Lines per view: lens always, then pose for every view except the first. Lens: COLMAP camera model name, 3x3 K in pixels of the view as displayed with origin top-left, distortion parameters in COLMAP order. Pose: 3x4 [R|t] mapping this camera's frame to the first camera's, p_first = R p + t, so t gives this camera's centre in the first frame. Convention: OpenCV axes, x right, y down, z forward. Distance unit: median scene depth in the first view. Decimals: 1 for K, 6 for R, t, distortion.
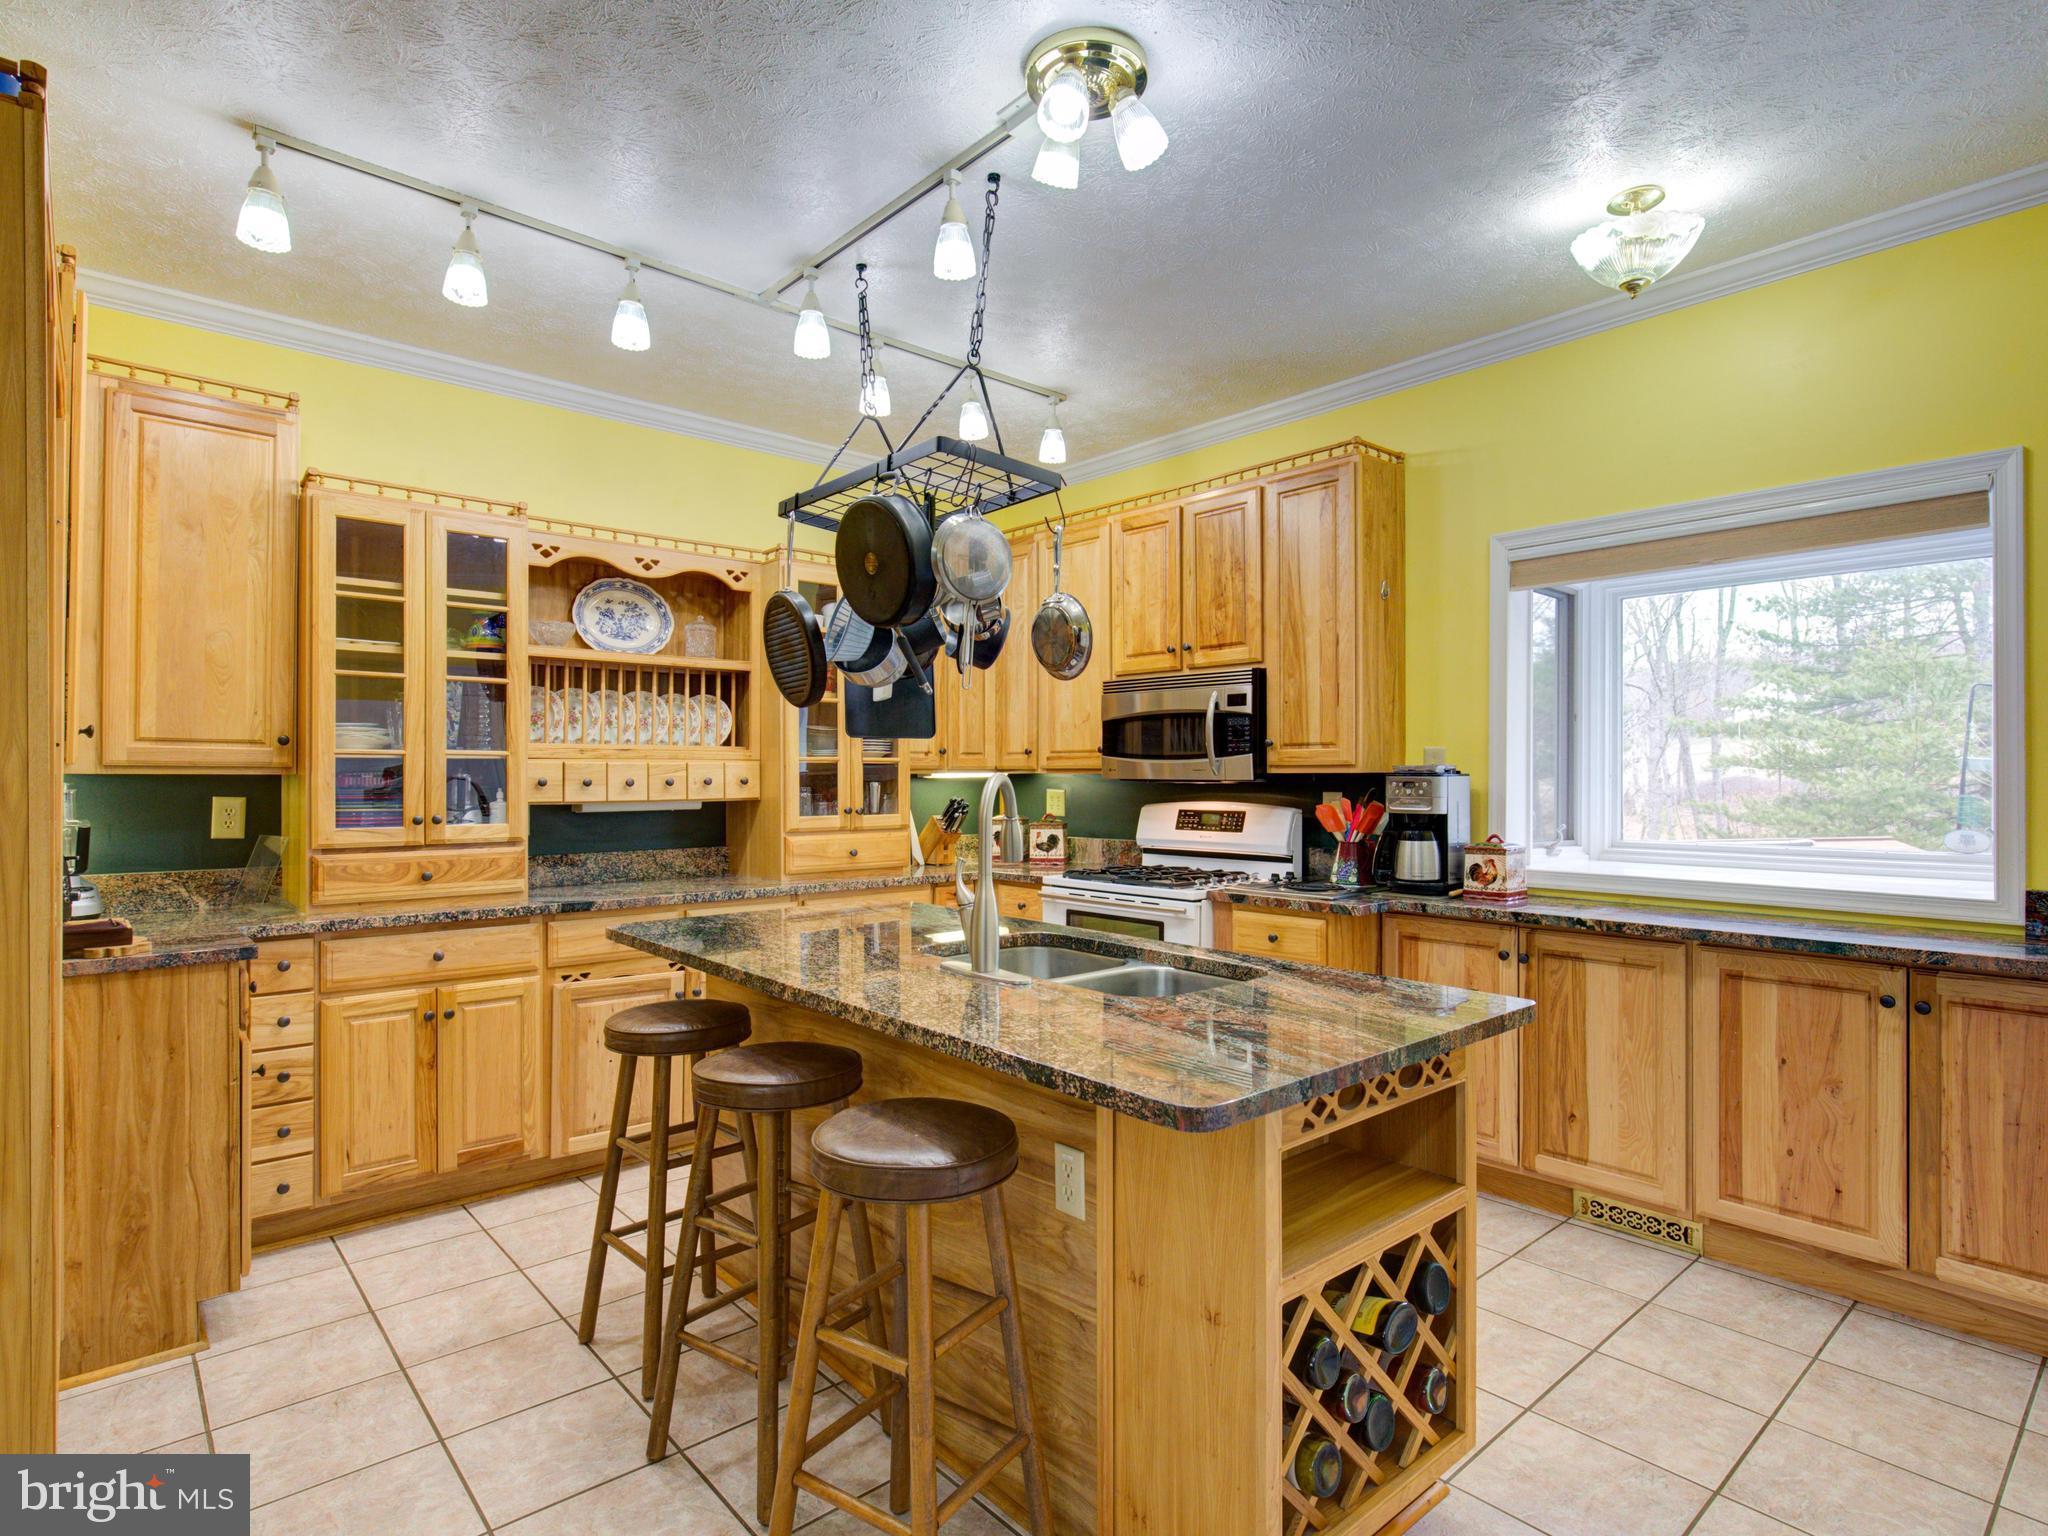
lens RADIAL K [[1049.2, 0, 1028.9], [0, 1049.2, 774.1], [0, 0, 1]] dist [-0.005907, 0.002181]
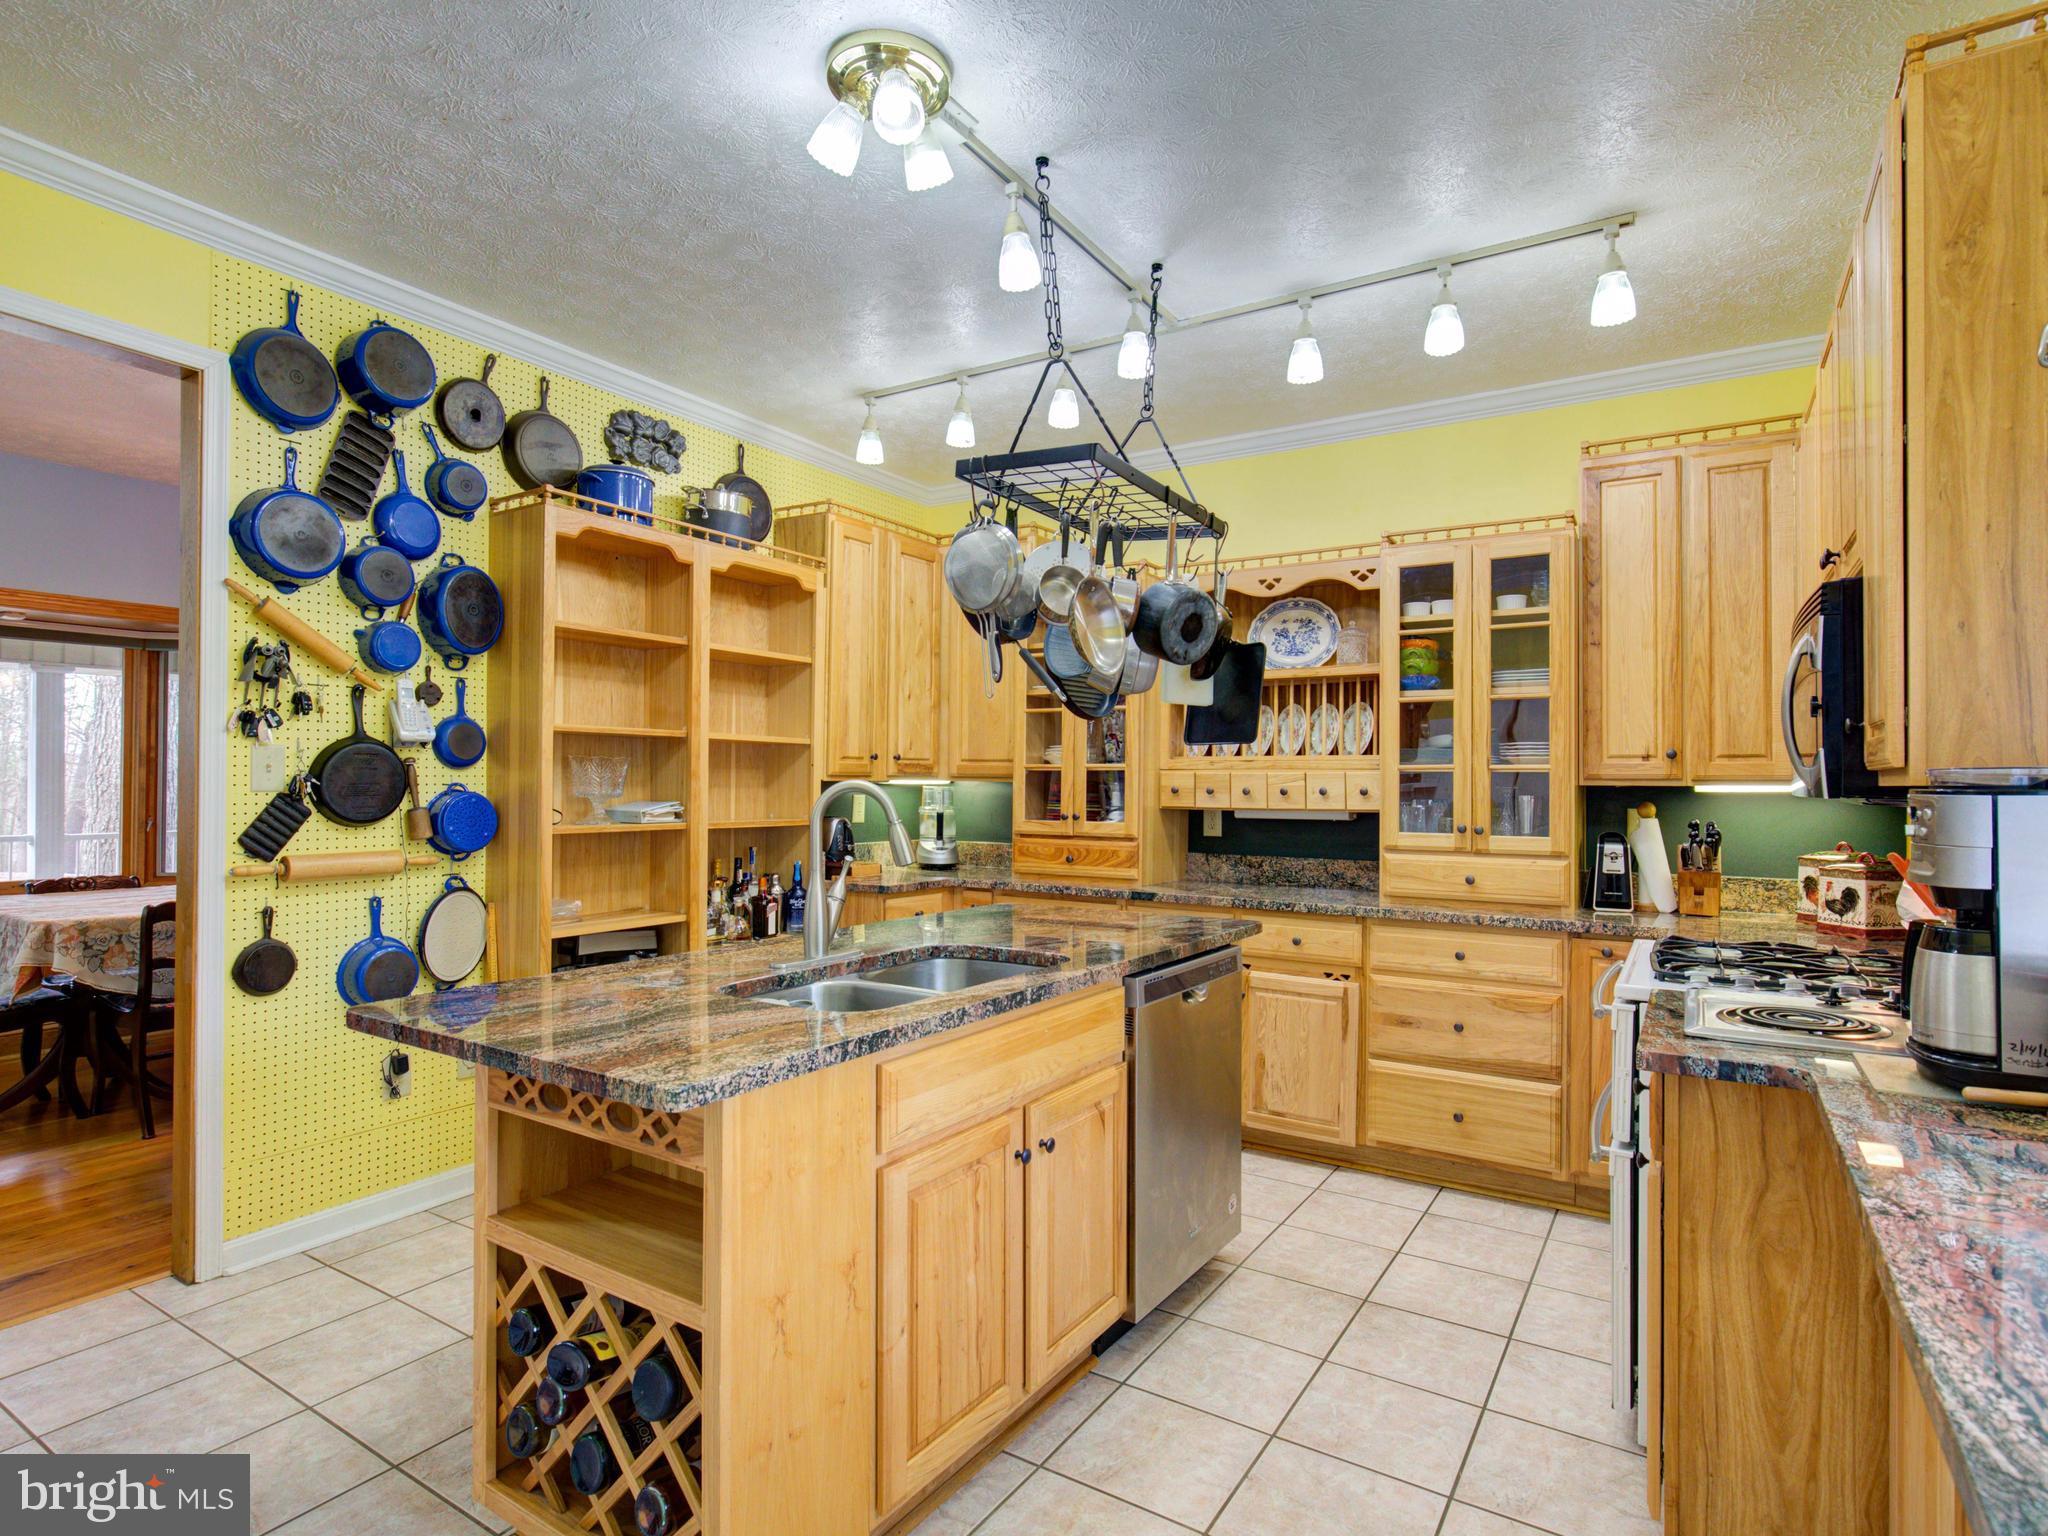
lens RADIAL K [[1049.2, 0, 1028.9], [0, 1049.2, 774.1], [0, 0, 1]] dist [-0.005907, 0.002181]
pose [[0.292463, -0.006393, -0.956256, 0.541906], [-0.006783, 0.999939, -0.008760, 0.001261], [0.956253, 0.009049, 0.292401, 0.440405]]
